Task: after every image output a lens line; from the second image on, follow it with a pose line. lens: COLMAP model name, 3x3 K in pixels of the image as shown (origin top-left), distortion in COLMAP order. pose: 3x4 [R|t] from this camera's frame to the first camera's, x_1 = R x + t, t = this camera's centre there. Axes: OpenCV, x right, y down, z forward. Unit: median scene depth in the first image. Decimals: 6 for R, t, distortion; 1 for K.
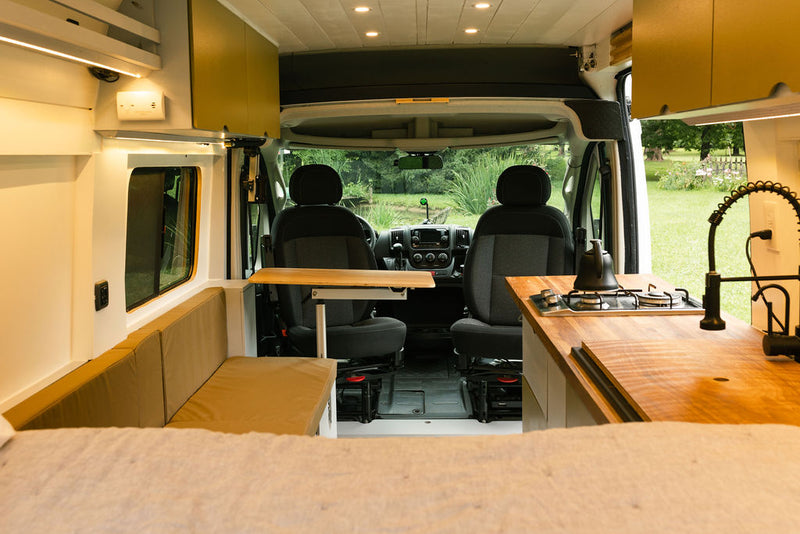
lens RADIAL K [[823.2, 0, 400.0], [0, 823.2, 267.0], [0, 0, 1]] dist [0.003053, 0.001845]
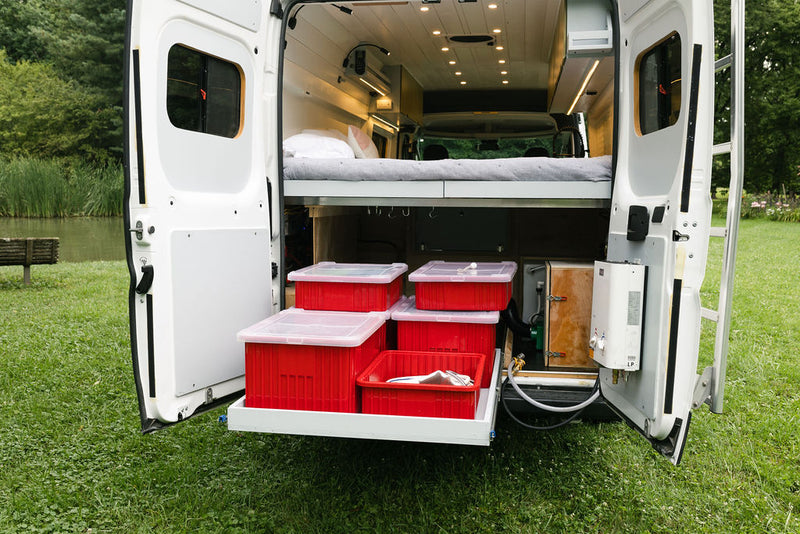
lens RADIAL K [[765.9, 0, 411.5], [0, 765.9, 269.7], [0, 0, 1]] dist [-0.002135, 0.000975]
pose [[0.992101, 0.042239, -0.118116, 0.075133], [-0.046624, 0.998313, -0.034615, 0.251828], [0.116454, 0.039848, 0.992396, -0.883759]]
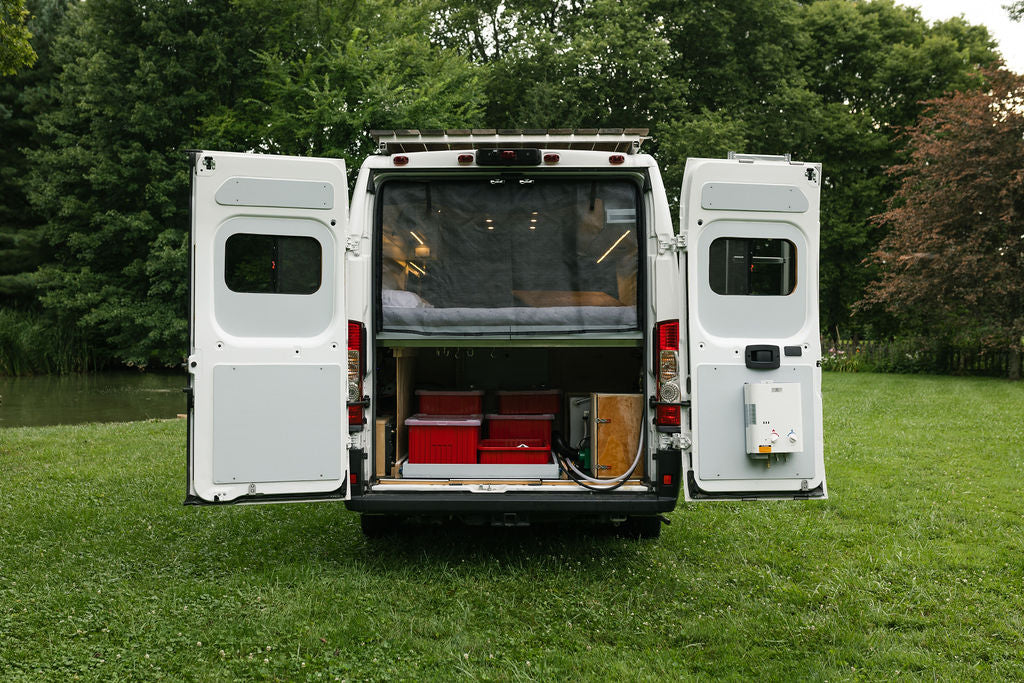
lens RADIAL K [[1053.6, 0, 512.0], [0, 1053.6, 341.5], [0, 0, 1]] dist [0.003053, 0.001845]
pose [[0.999606, 0.021647, 0.017866, -0.015760], [-0.018961, 0.990139, -0.138797, 0.341620], [-0.020694, 0.138404, 0.990160, -1.451074]]
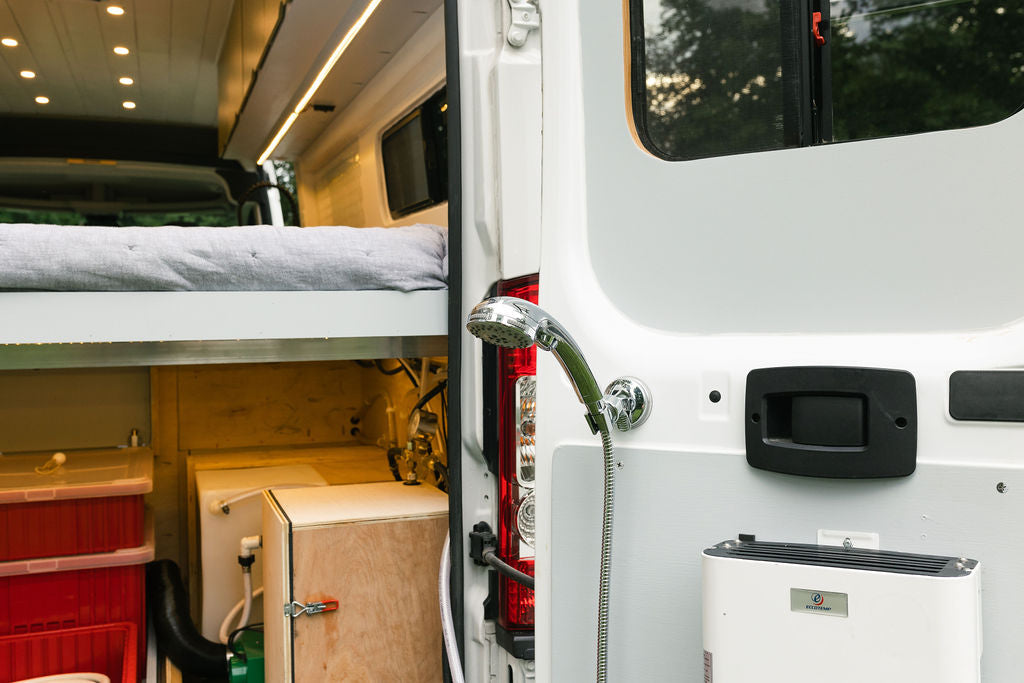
lens RADIAL K [[980.4, 0, 526.8], [0, 980.4, 345.0], [0, 0, 1]] dist [-0.002135, 0.000975]
pose [[0.927674, 0.002730, 0.373380, 0.067899], [0.034929, 0.994954, -0.094056, 0.180167], [-0.371753, 0.100295, 0.922898, -0.430023]]
